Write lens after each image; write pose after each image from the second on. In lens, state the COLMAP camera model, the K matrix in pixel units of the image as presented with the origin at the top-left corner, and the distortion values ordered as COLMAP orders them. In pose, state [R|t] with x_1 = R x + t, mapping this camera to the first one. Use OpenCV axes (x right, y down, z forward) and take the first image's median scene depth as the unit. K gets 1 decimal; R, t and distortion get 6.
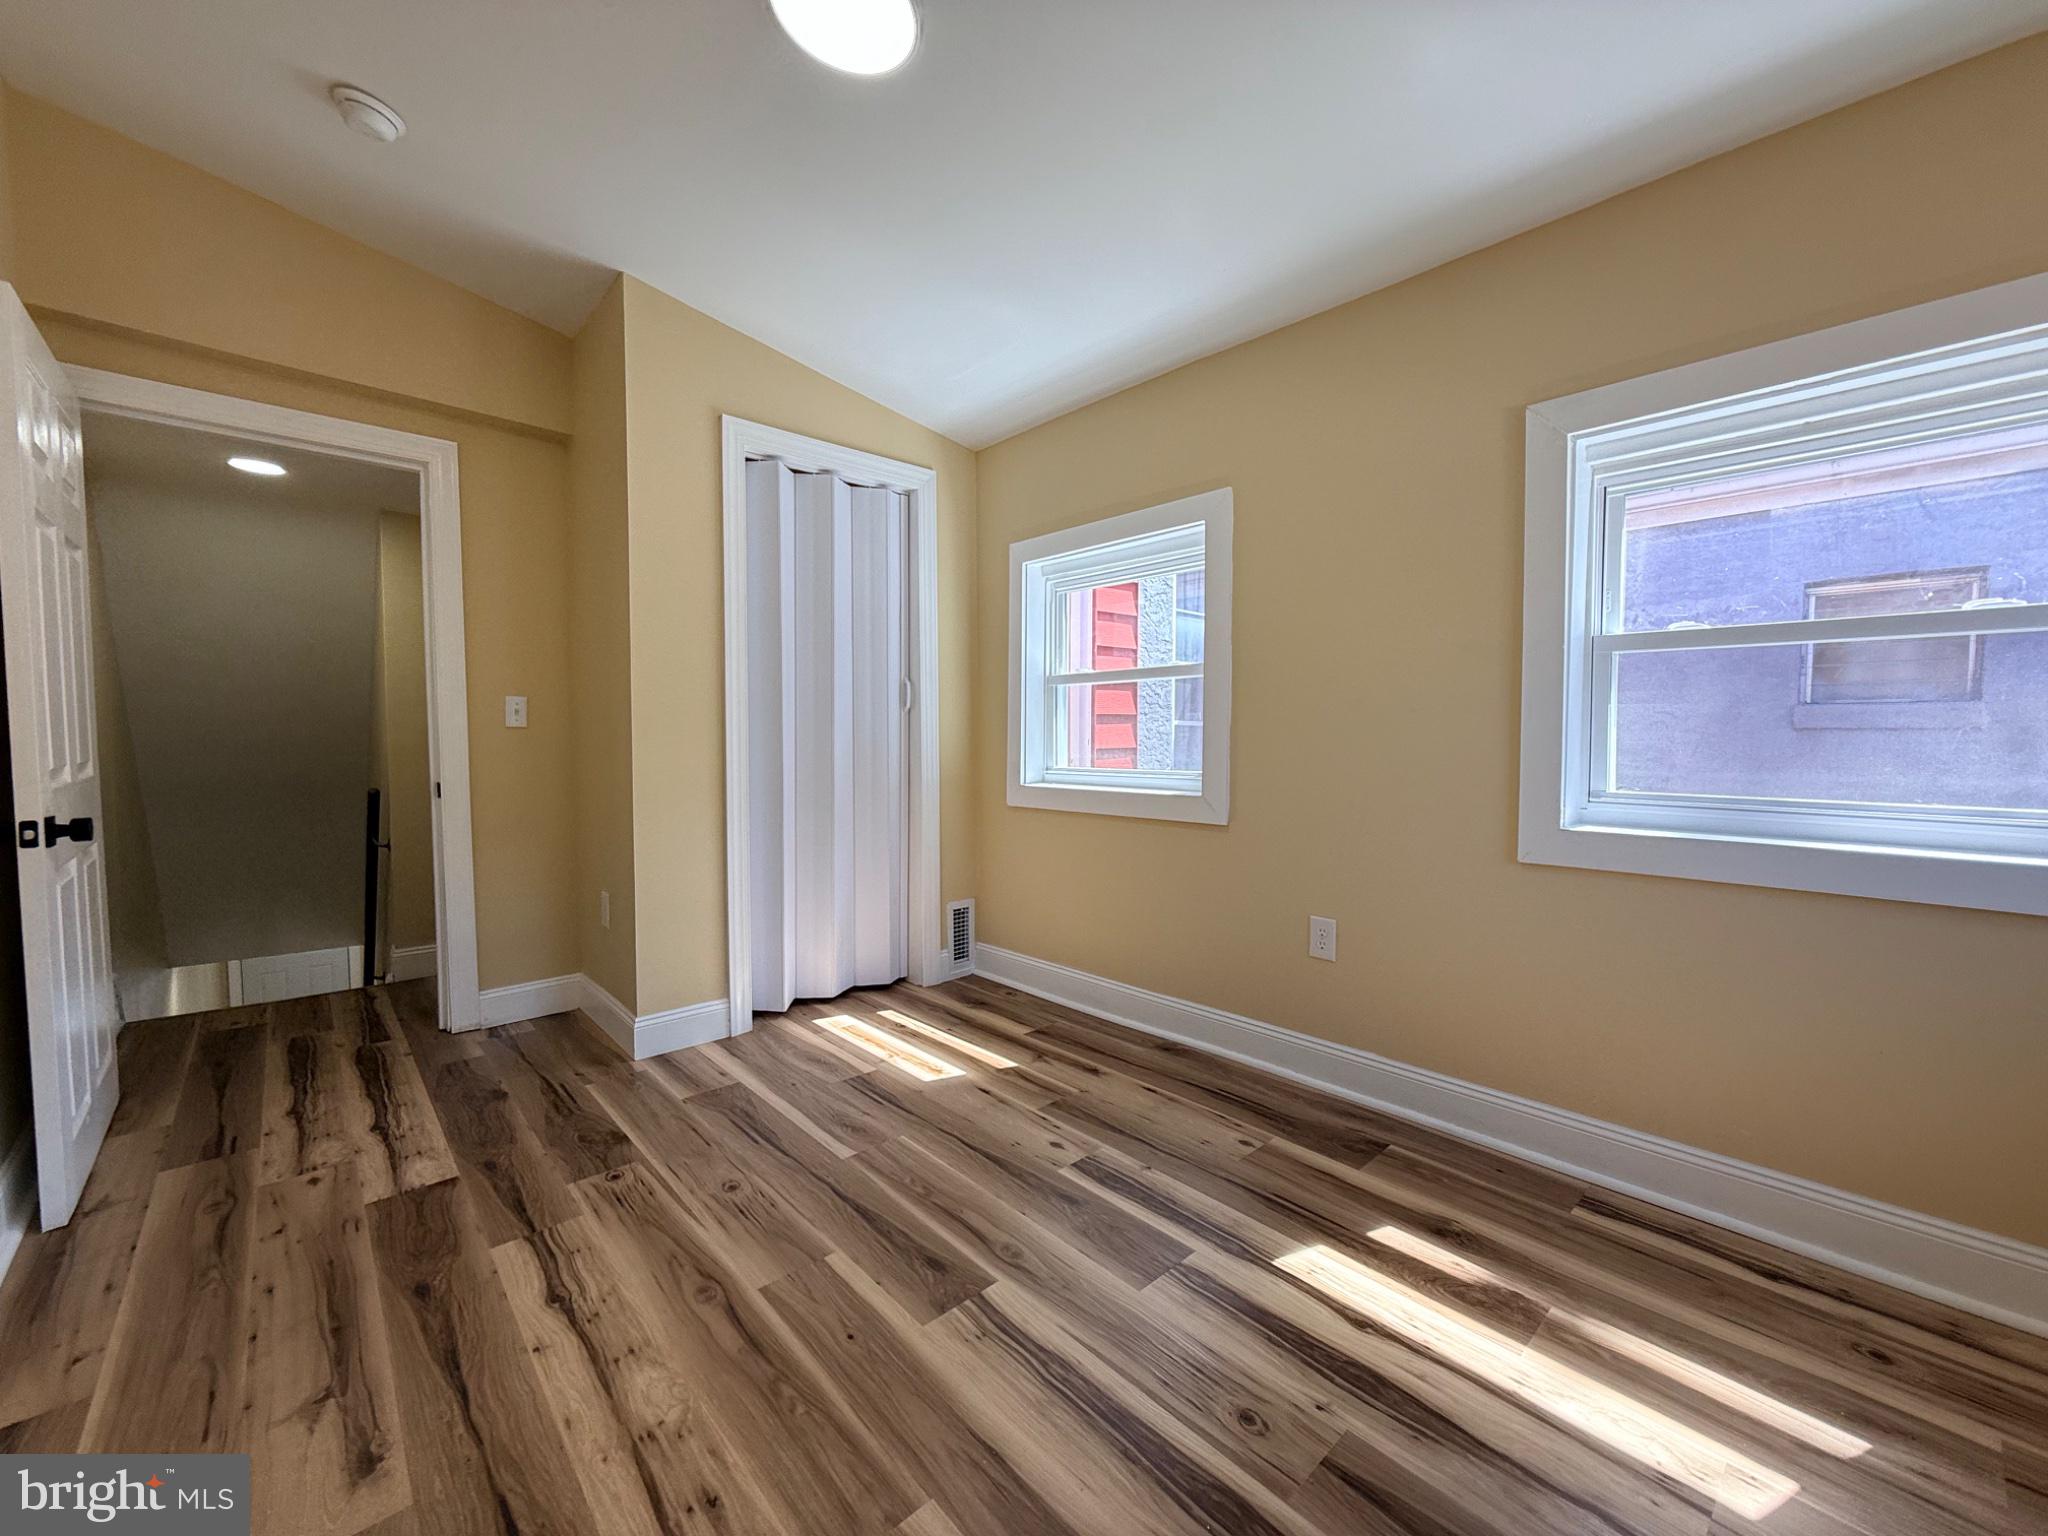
lens RADIAL K [[814.8, 0, 1029.0], [0, 814.8, 767.7], [0, 0, 1]] dist [0.001069, 0.000241]
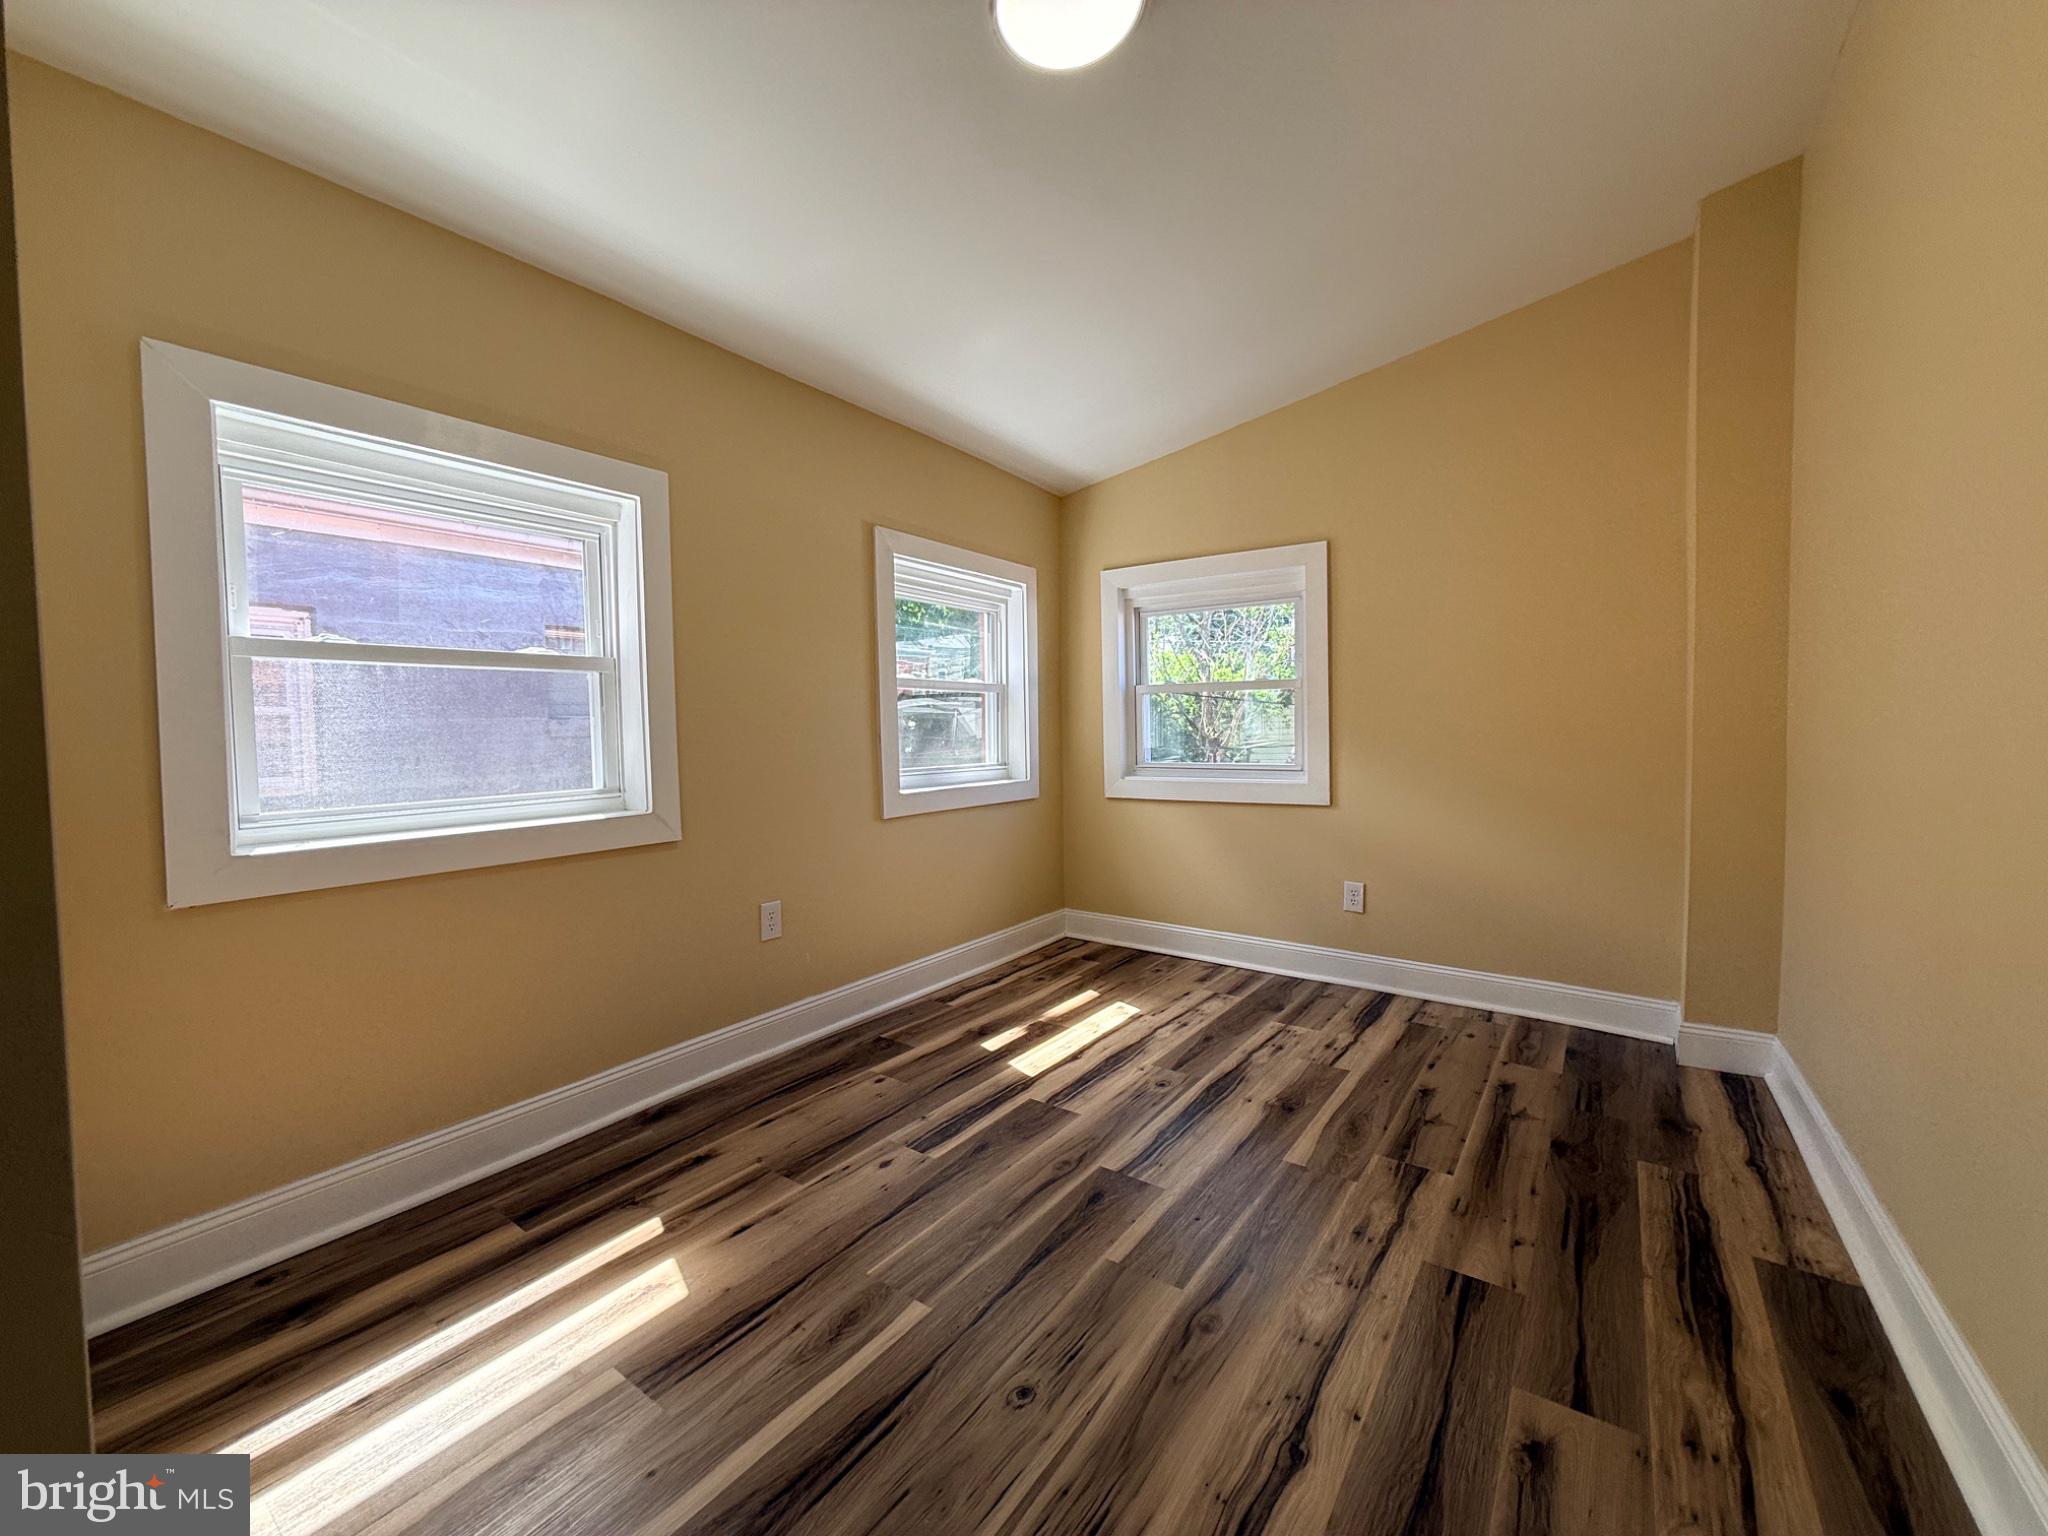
lens RADIAL K [[814.8, 0, 1029.0], [0, 814.8, 767.7], [0, 0, 1]] dist [0.001069, 0.000241]
pose [[-0.207192, -0.040741, 0.977452, -1.187946], [0.058644, 0.996818, 0.053979, -0.059943], [-0.976541, 0.068506, -0.204144, 1.281950]]
